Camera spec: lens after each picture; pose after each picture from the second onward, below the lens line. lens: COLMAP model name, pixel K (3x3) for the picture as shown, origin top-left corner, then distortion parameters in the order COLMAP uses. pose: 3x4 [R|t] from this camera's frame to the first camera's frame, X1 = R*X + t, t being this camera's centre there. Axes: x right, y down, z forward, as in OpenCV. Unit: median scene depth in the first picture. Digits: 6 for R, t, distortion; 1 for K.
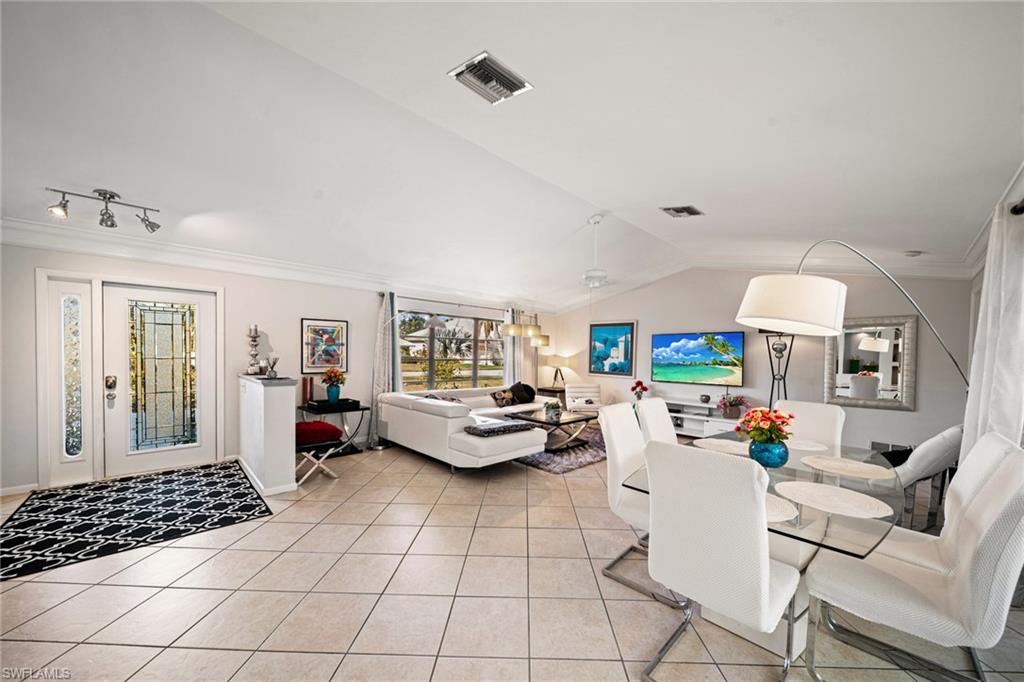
lens RADIAL K [[360.4, 0, 508.3], [0, 360.4, 359.5], [0, 0, 1]] dist [-0.022310, -0.000047]
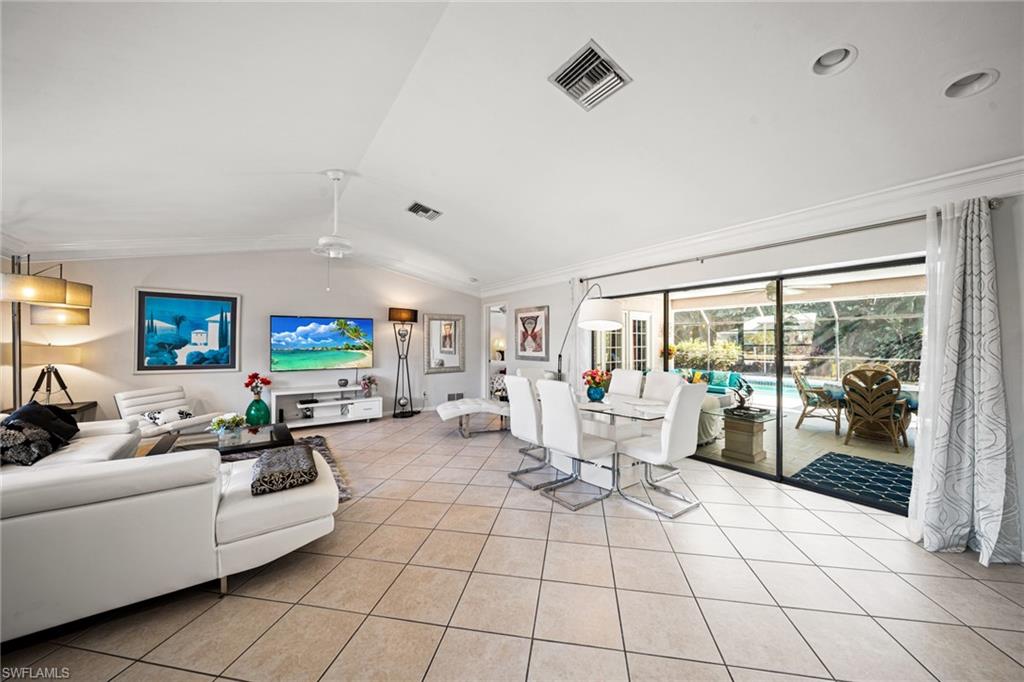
lens RADIAL K [[363.3, 0, 512.0], [0, 363.3, 341.0], [0, 0, 1]] dist [-0.003897, -0.000217]
pose [[0.132618, -0.013539, 0.991075, -0.351071], [0.015302, 0.999816, 0.011611, -0.012023], [-0.991049, 0.013626, 0.132801, 0.338185]]
